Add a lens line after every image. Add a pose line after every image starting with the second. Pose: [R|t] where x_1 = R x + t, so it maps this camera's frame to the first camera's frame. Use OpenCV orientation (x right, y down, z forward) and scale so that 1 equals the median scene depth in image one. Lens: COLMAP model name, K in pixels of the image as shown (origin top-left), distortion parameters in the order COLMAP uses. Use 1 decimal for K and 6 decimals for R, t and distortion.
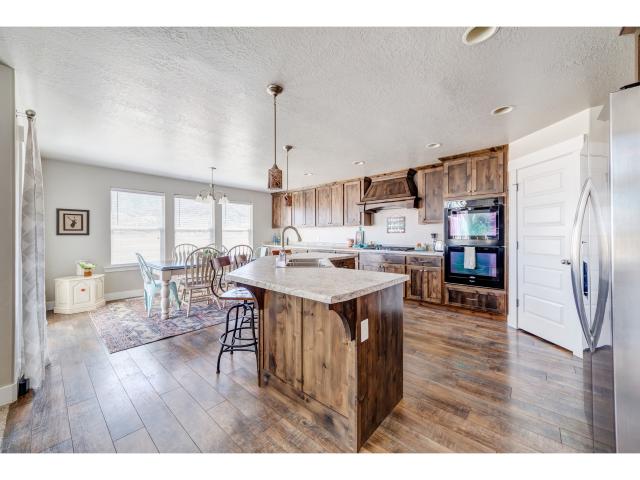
lens RADIAL K [[247.9, 0, 320.9], [0, 247.9, 236.3], [0, 0, 1]] dist [0.014853, -0.000576]
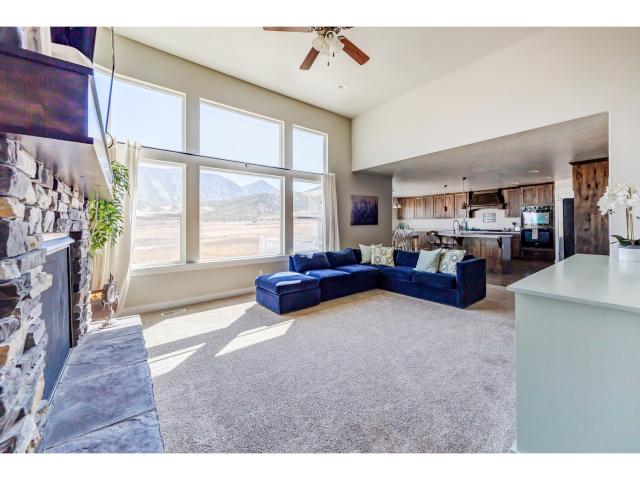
lens RADIAL K [[247.9, 0, 324.4], [0, 247.9, 222.5], [0, 0, 1]] dist [0.014853, -0.000576]
pose [[0.982746, -0.005005, -0.184894, -0.608125], [0.003876, 0.999972, -0.006468, -0.004730], [0.184921, 0.005639, 0.982737, -1.126187]]
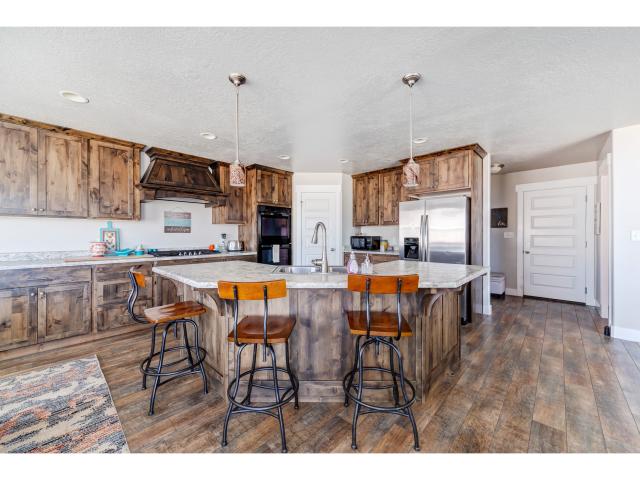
lens RADIAL K [[247.9, 0, 321.2], [0, 247.9, 236.8], [0, 0, 1]] dist [0.014853, -0.000576]
pose [[0.052821, -0.007845, 0.998573, -0.521187], [0.003473, 0.999965, 0.007672, -0.005264], [-0.998598, 0.003063, 0.052846, 0.588669]]
